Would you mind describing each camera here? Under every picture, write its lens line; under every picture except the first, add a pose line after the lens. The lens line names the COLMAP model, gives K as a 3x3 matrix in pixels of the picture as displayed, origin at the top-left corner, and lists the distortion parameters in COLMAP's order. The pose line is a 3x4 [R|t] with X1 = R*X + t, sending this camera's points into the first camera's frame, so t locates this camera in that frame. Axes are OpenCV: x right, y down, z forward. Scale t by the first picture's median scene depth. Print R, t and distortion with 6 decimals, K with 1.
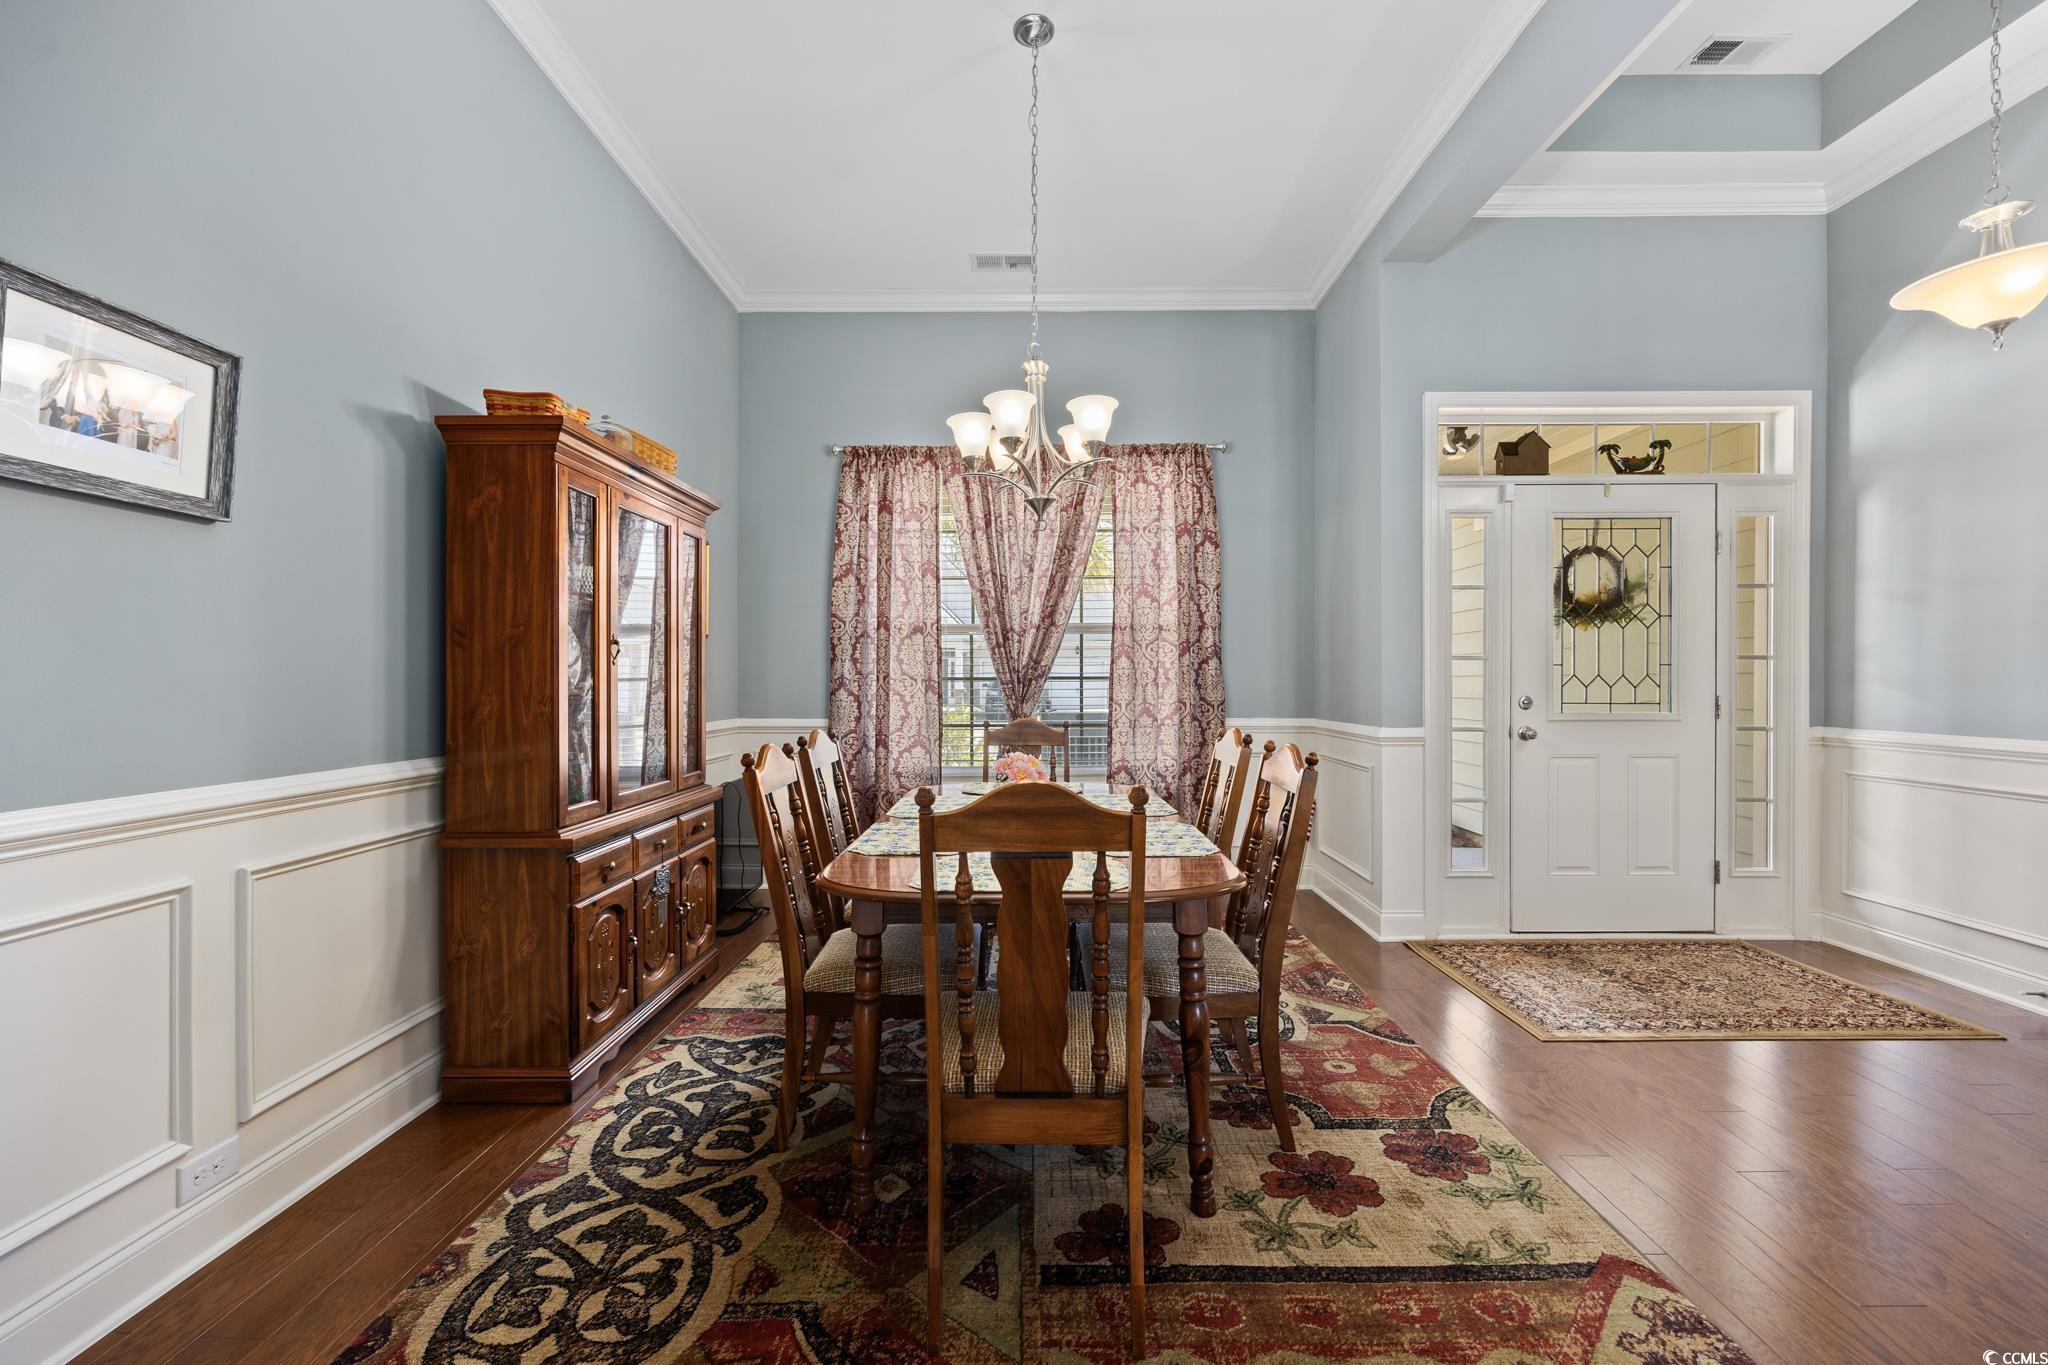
lens RADIAL K [[825.8, 0, 1027.0], [0, 825.8, 678.1], [0, 0, 1]] dist [-0.002516, -0.000549]
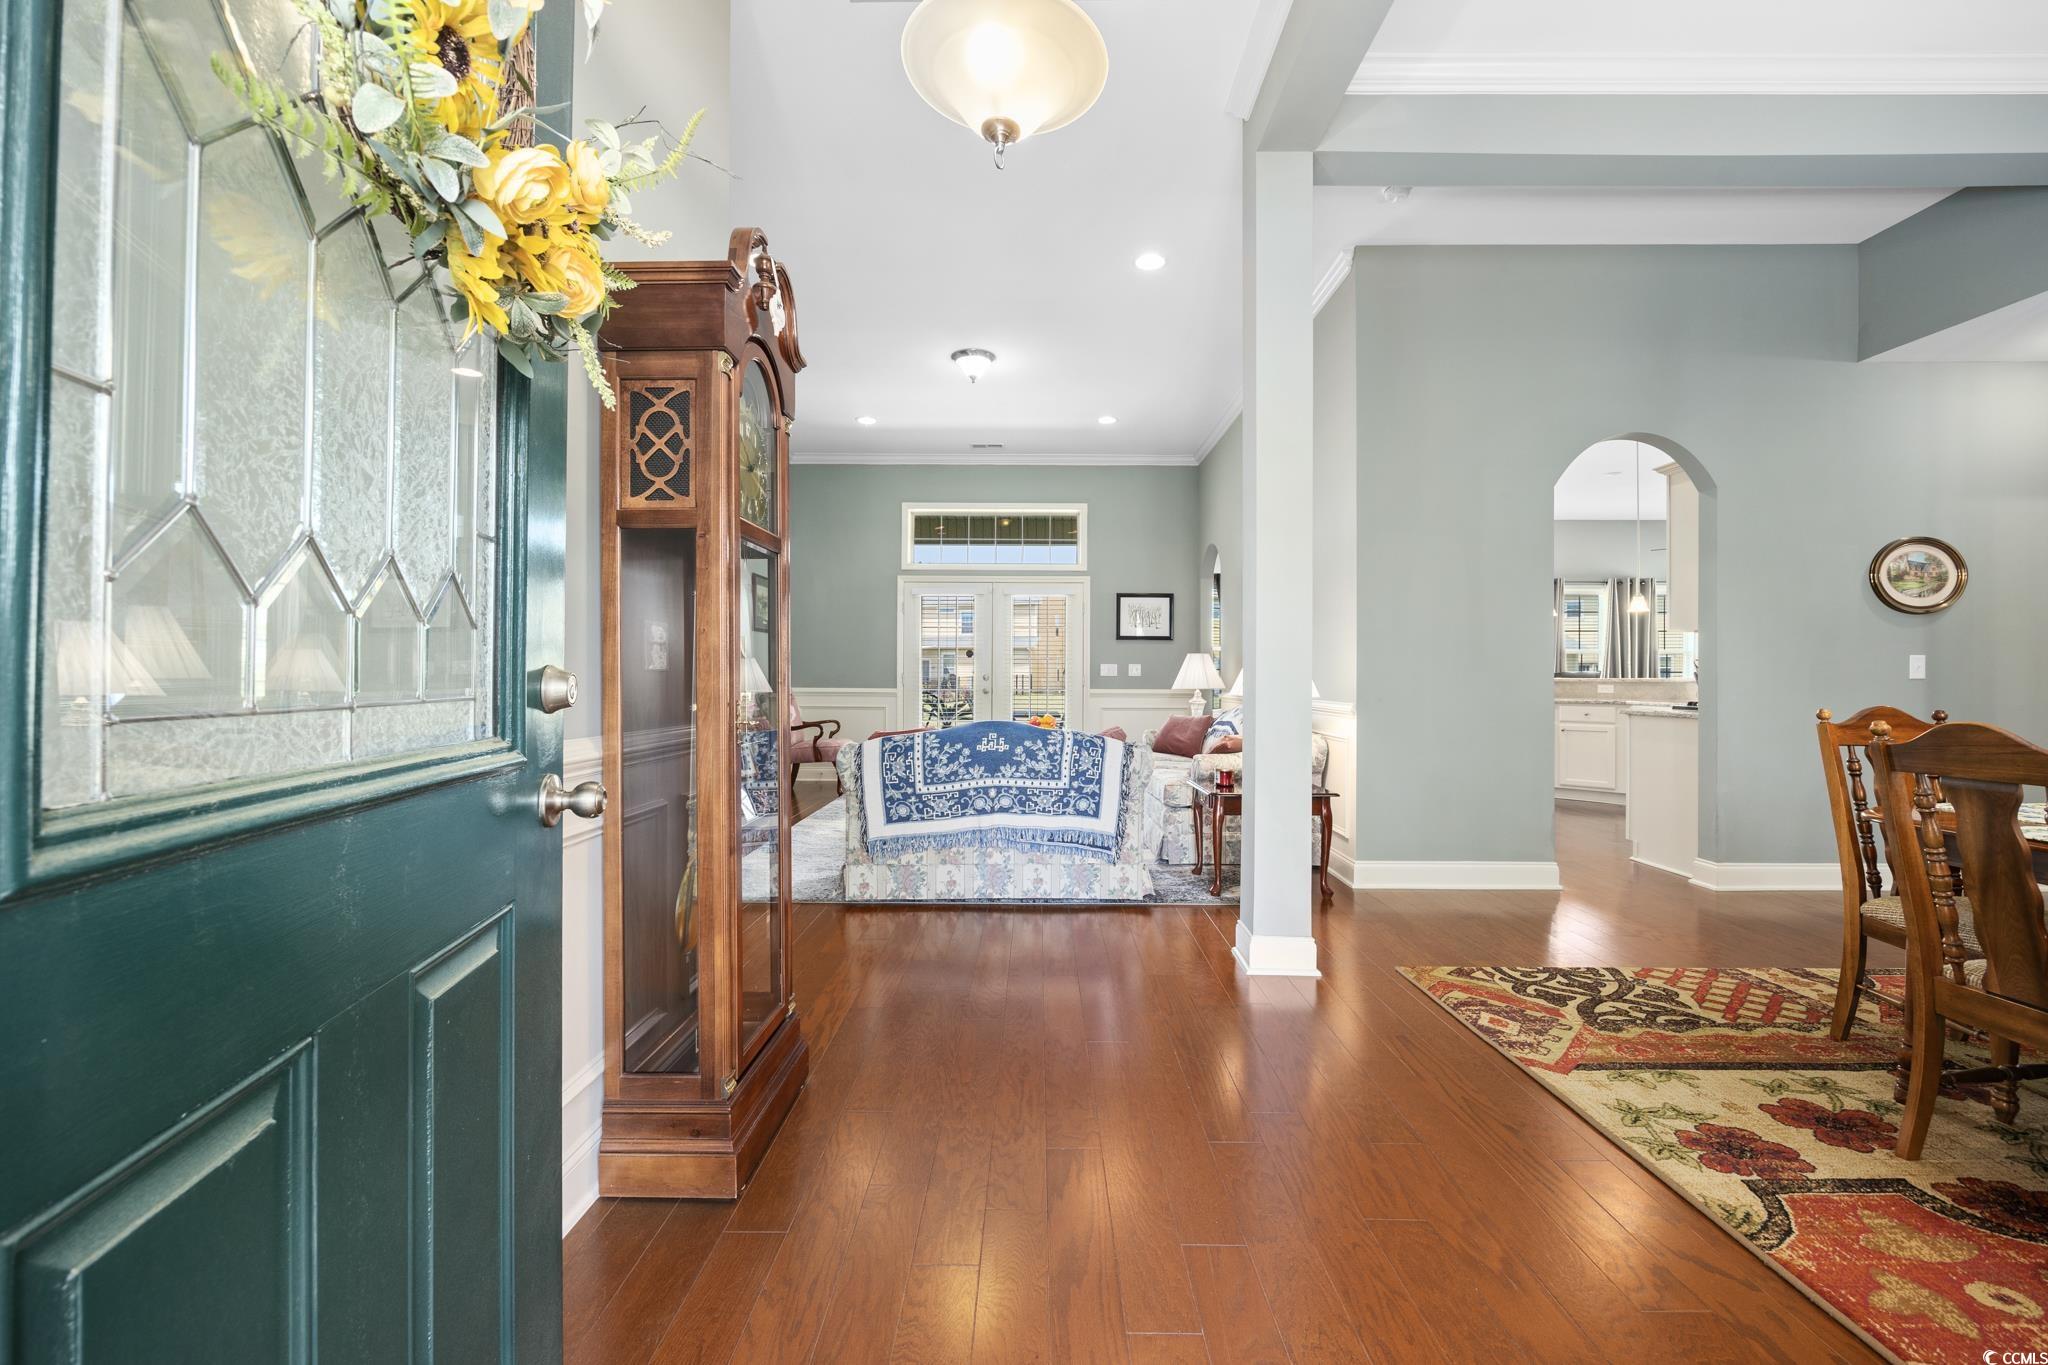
lens RADIAL K [[819.6, 0, 1026.4], [0, 819.6, 679.4], [0, 0, 1]] dist [-0.003247, -0.000077]
pose [[-0.999993, -0.001293, 0.003556, 0.694937], [-0.001301, 0.999996, -0.002444, 0.025973], [-0.003552, -0.002449, -0.999991, 1.030166]]
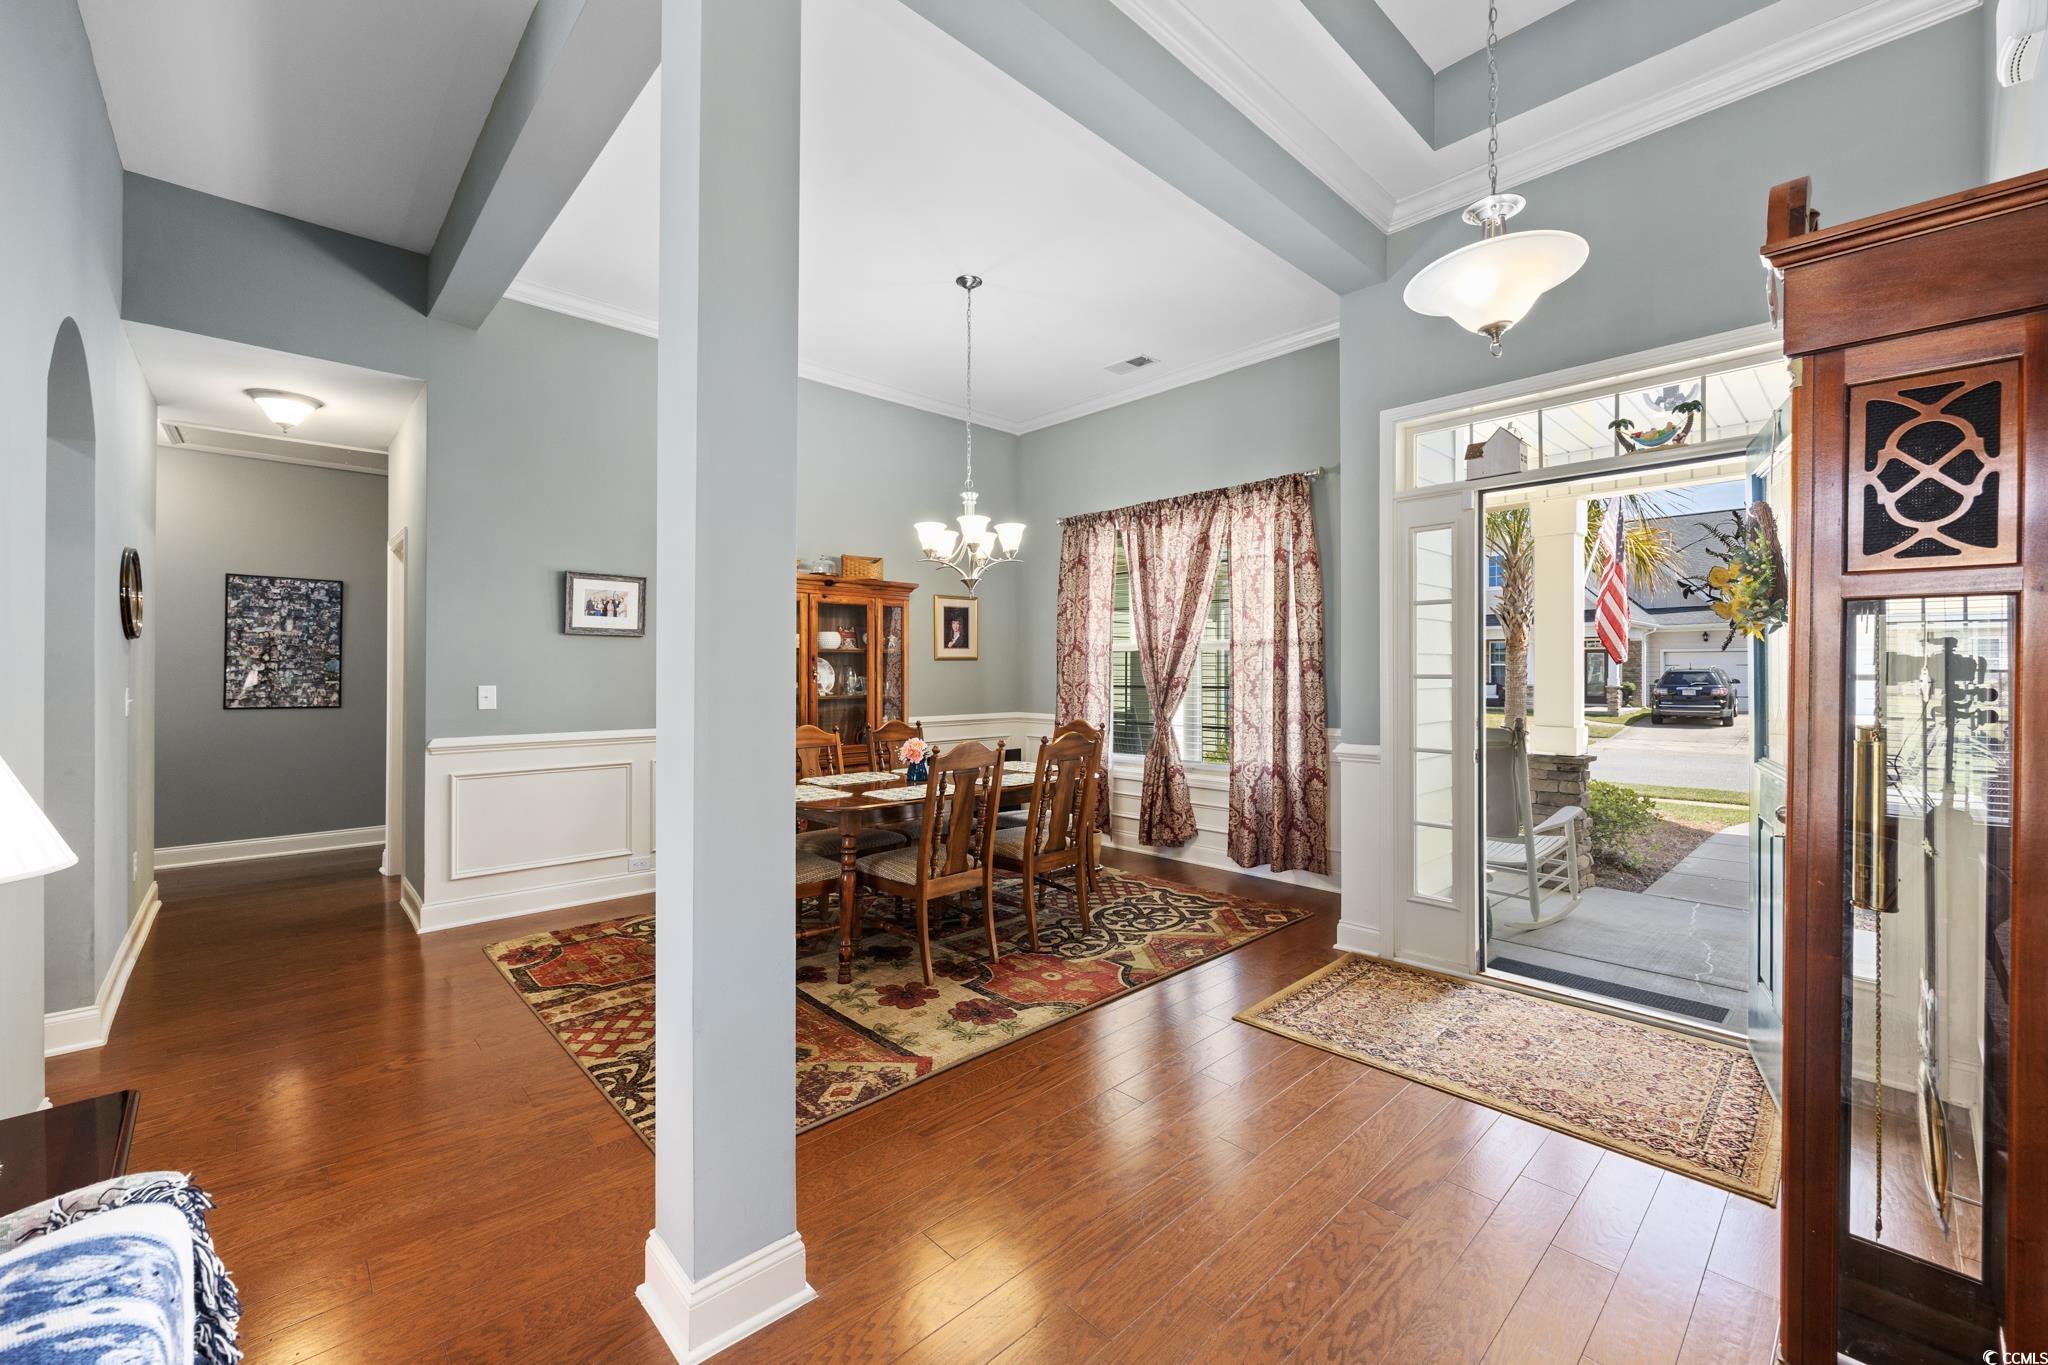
lens RADIAL K [[814.7, 0, 1024.0], [0, 814.7, 669.1], [0, 0, 1]] dist [0.000752, 0.000245]
pose [[0.693718, -0.001103, -0.720245, 0.882619], [0.001051, 0.999999, -0.000520, -0.033365], [0.720245, -0.000396, 0.693719, 0.001396]]
